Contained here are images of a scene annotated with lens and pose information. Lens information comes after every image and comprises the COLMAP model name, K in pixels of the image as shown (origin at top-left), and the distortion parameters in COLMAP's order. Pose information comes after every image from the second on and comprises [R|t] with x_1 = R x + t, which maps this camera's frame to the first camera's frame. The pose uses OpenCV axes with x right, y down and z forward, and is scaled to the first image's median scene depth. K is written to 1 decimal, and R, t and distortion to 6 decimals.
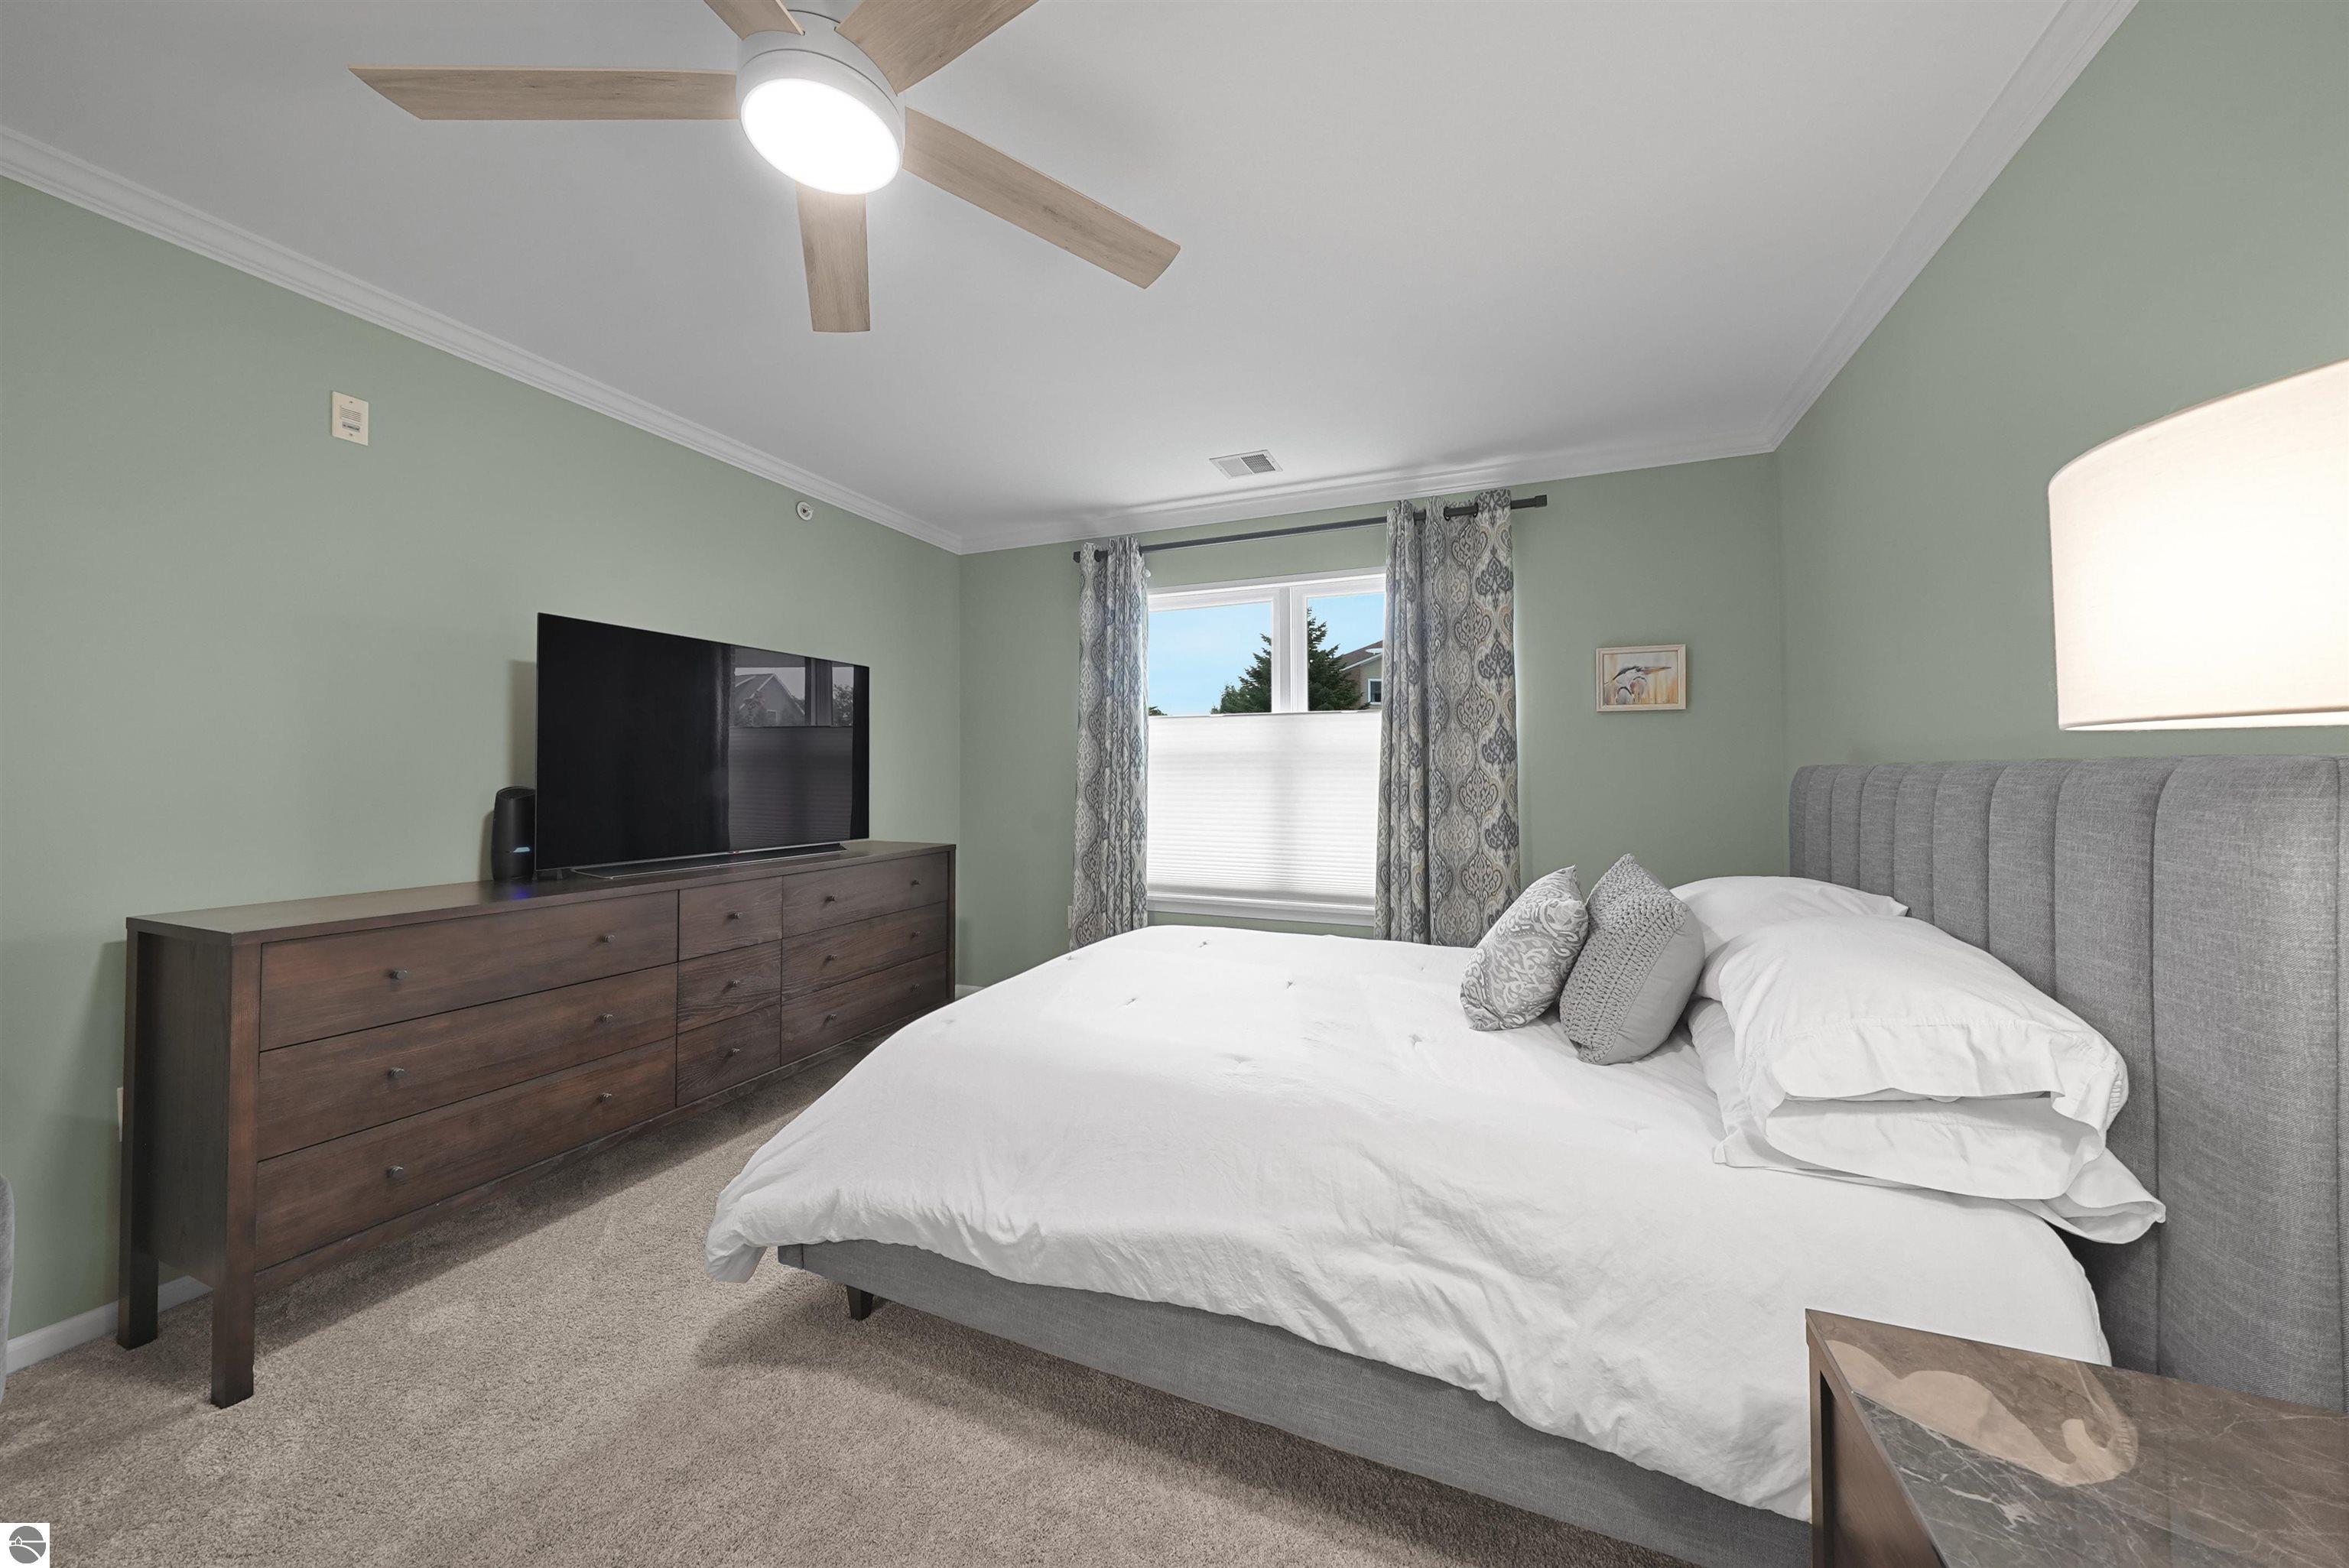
lens RADIAL K [[810.3, 0, 1184.7], [0, 810.3, 761.5], [0, 0, 1]] dist [-0.005452, 0.000364]
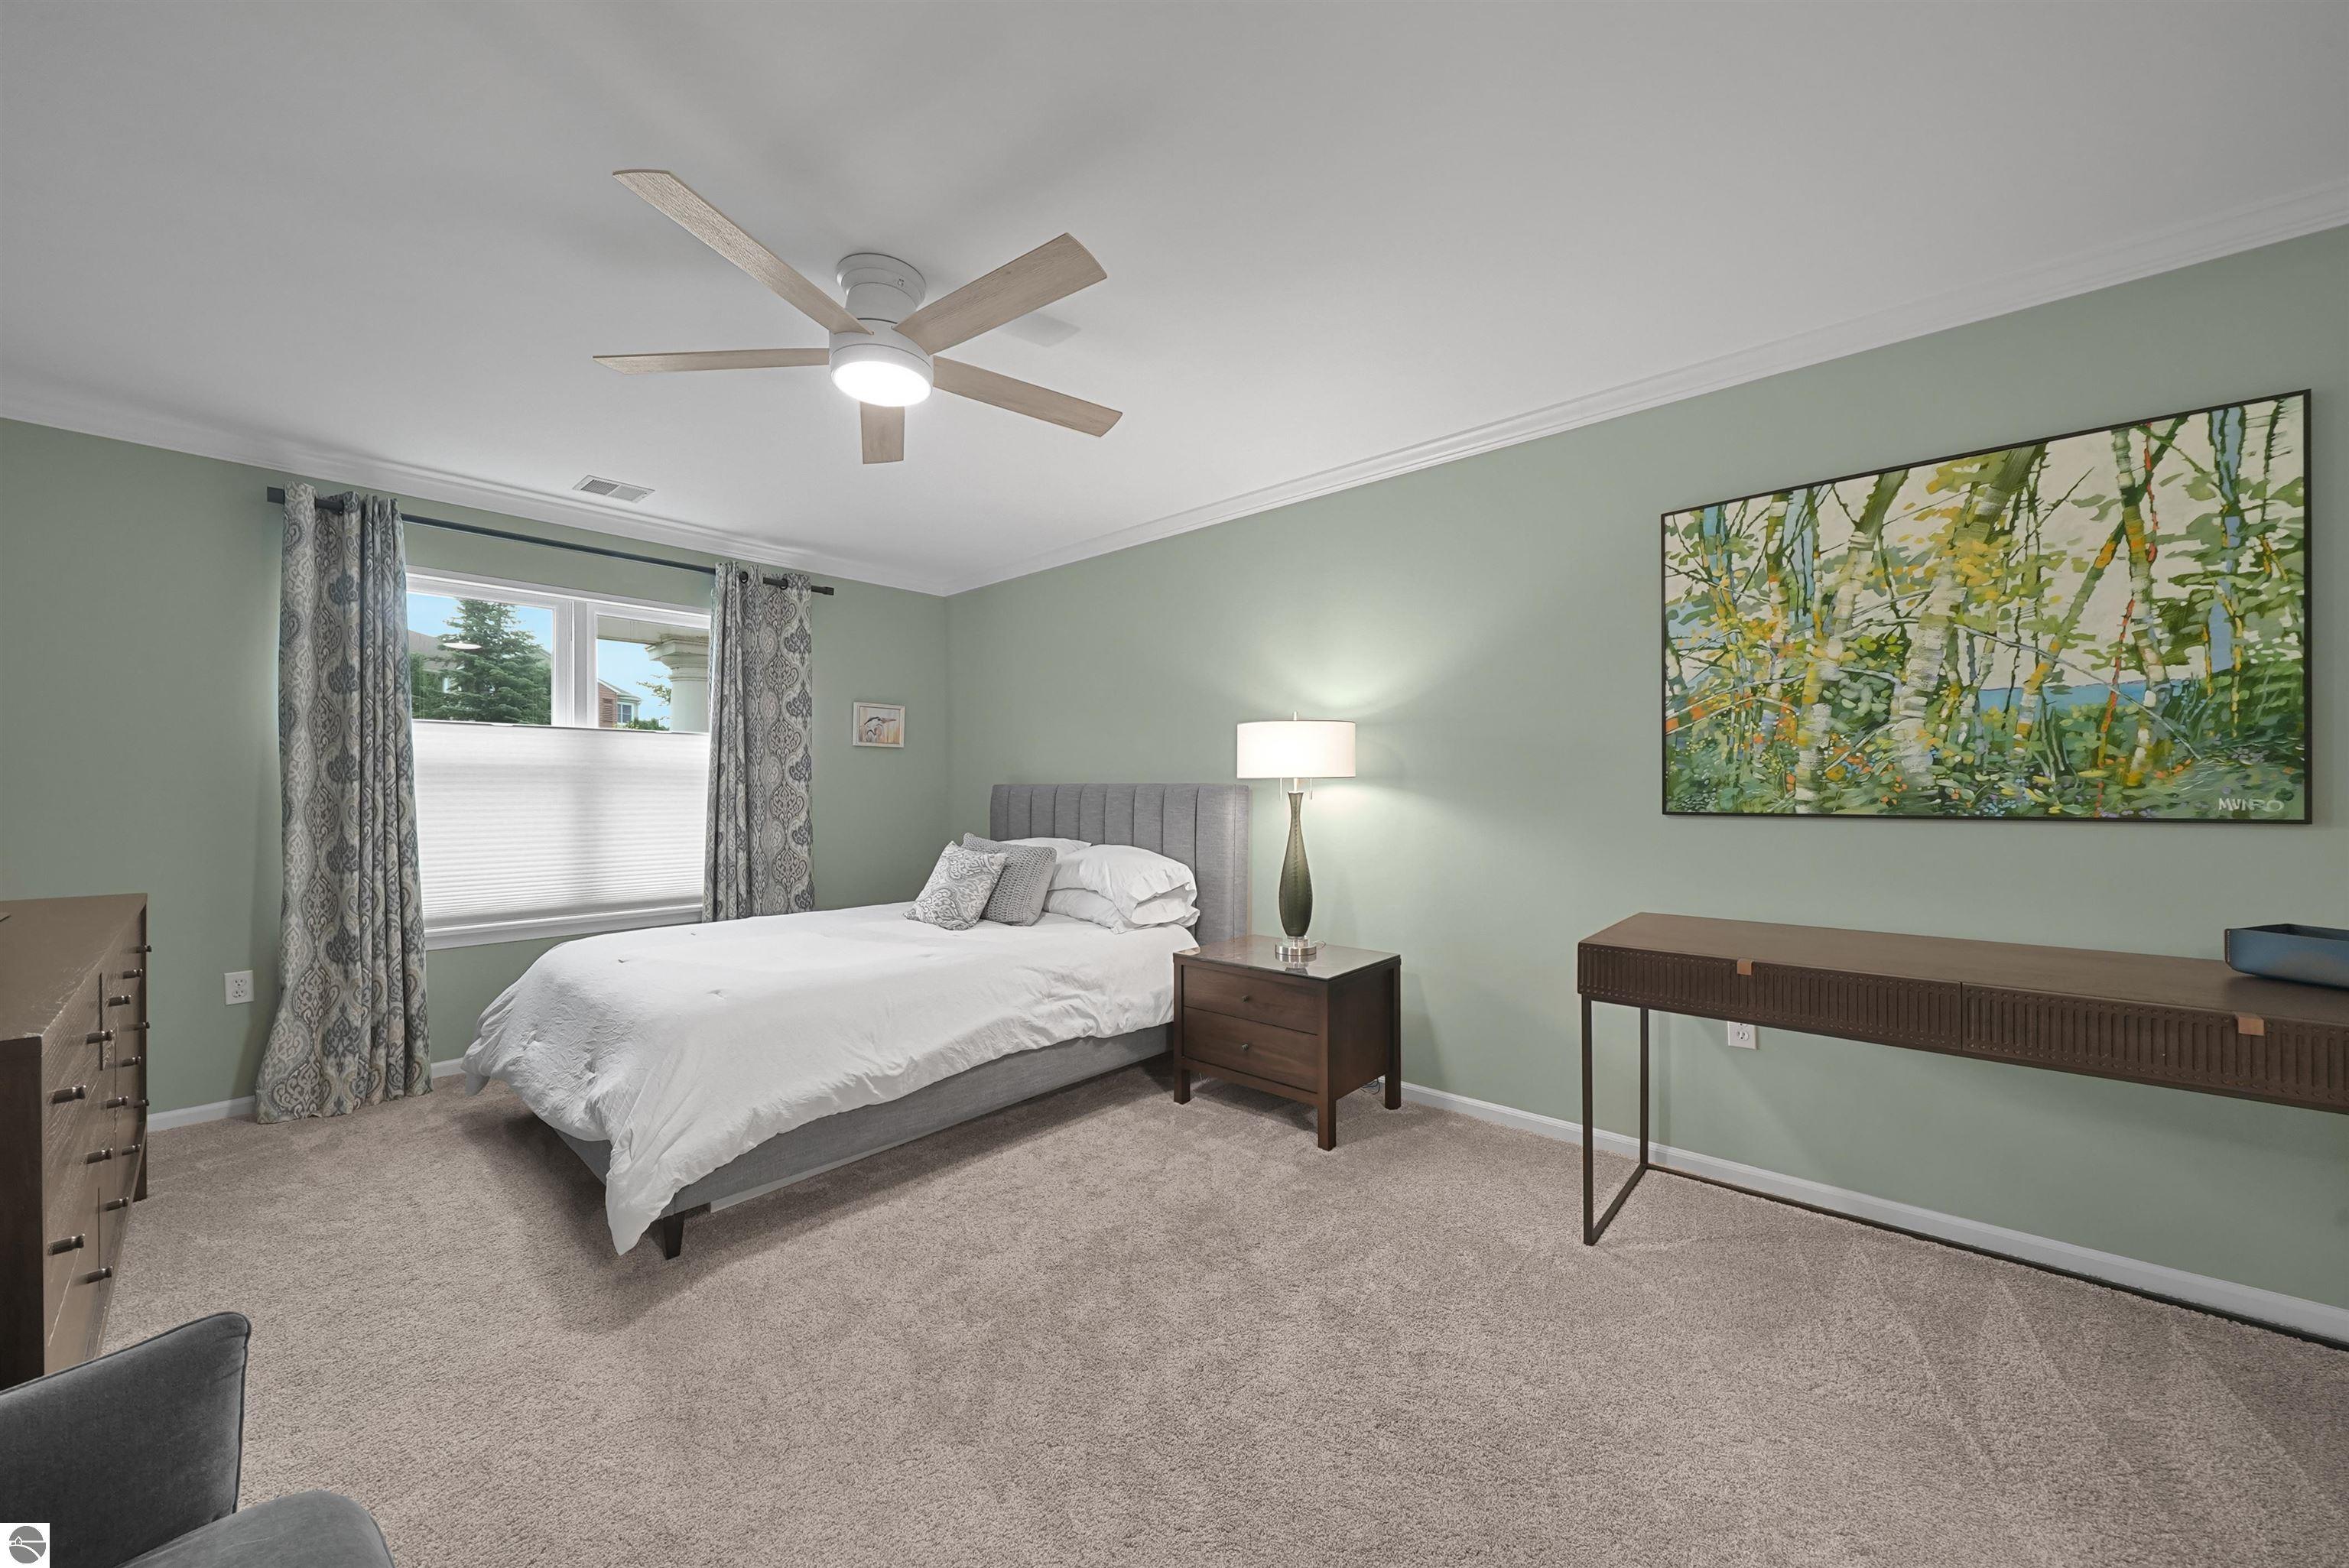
lens RADIAL K [[854.4, 0, 1171.7], [0, 854.4, 788.1], [0, 0, 1]] dist [-0.002830, -0.000376]
pose [[0.333588, 0.000639, 0.942719, -0.777694], [-0.014114, 0.999891, 0.004317, -0.000309], [-0.942613, -0.014745, 0.333561, -0.043557]]
